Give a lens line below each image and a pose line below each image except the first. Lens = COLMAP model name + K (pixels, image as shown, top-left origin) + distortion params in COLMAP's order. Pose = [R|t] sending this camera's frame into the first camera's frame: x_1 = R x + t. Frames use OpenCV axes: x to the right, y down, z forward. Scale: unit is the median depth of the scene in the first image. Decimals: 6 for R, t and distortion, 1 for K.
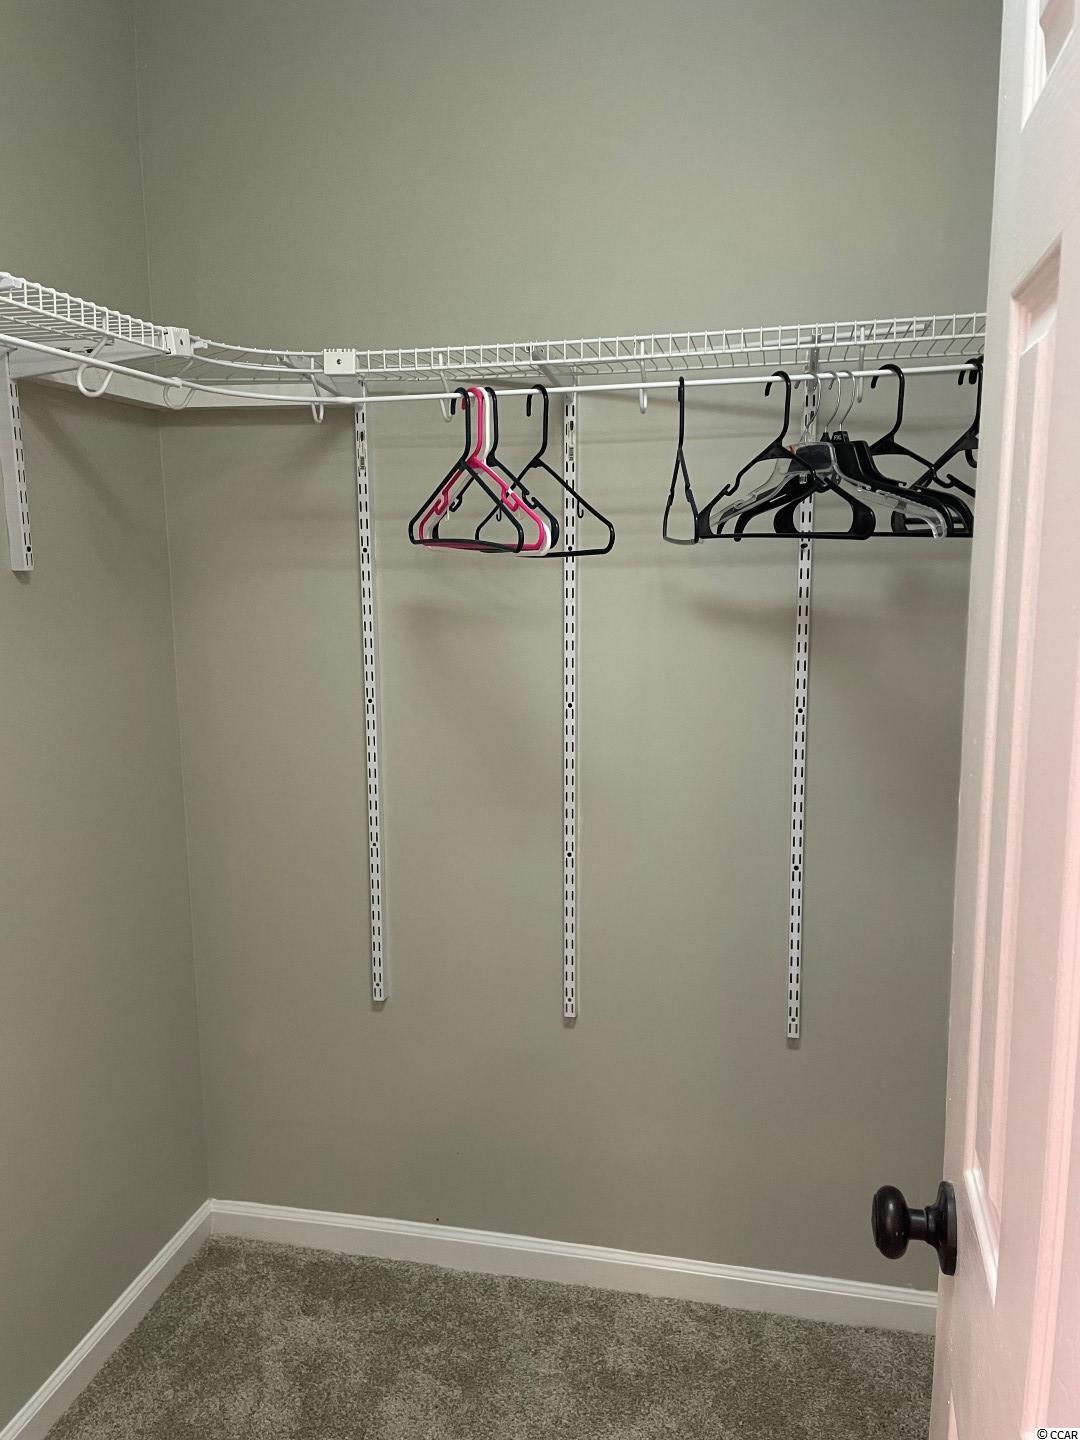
lens RADIAL K [[1079.8, 0, 536.6], [0, 1079.8, 713.9], [0, 0, 1]] dist [0.092508, -0.112526]
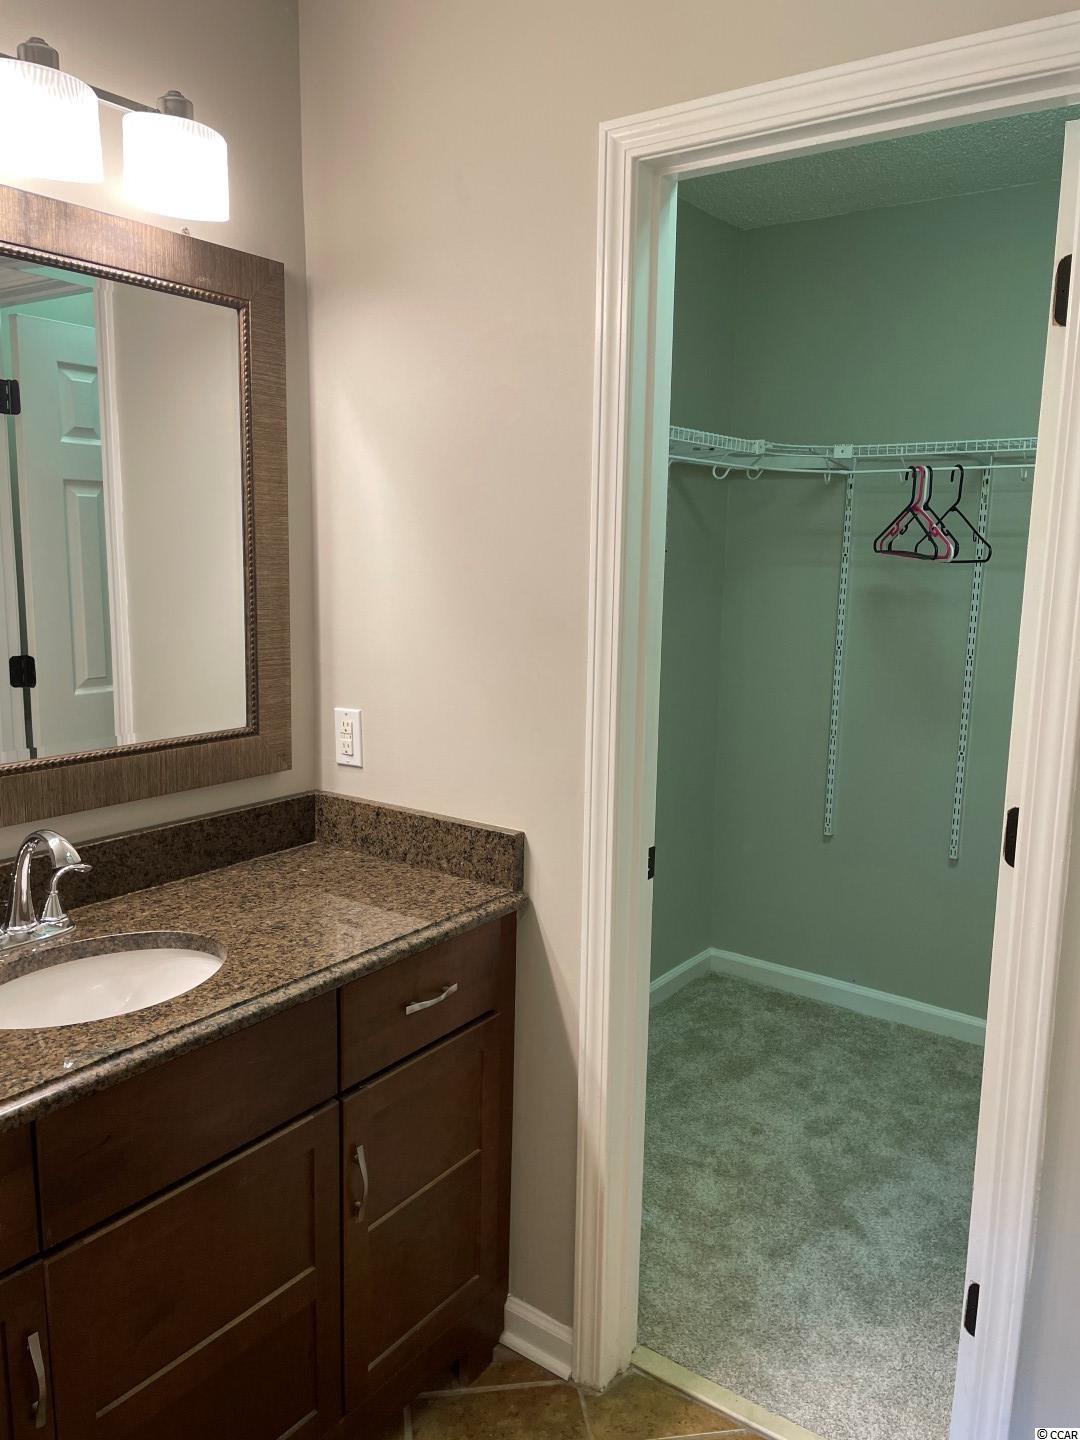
lens RADIAL K [[1079.8, 0, 548.5], [0, 1079.8, 708.2], [0, 0, 1]] dist [0.092508, -0.112526]
pose [[0.916431, 0.088496, -0.390284, 0.108410], [-0.089446, 0.995867, 0.015780, 0.108708], [0.390068, 0.020448, 0.920559, -0.797146]]
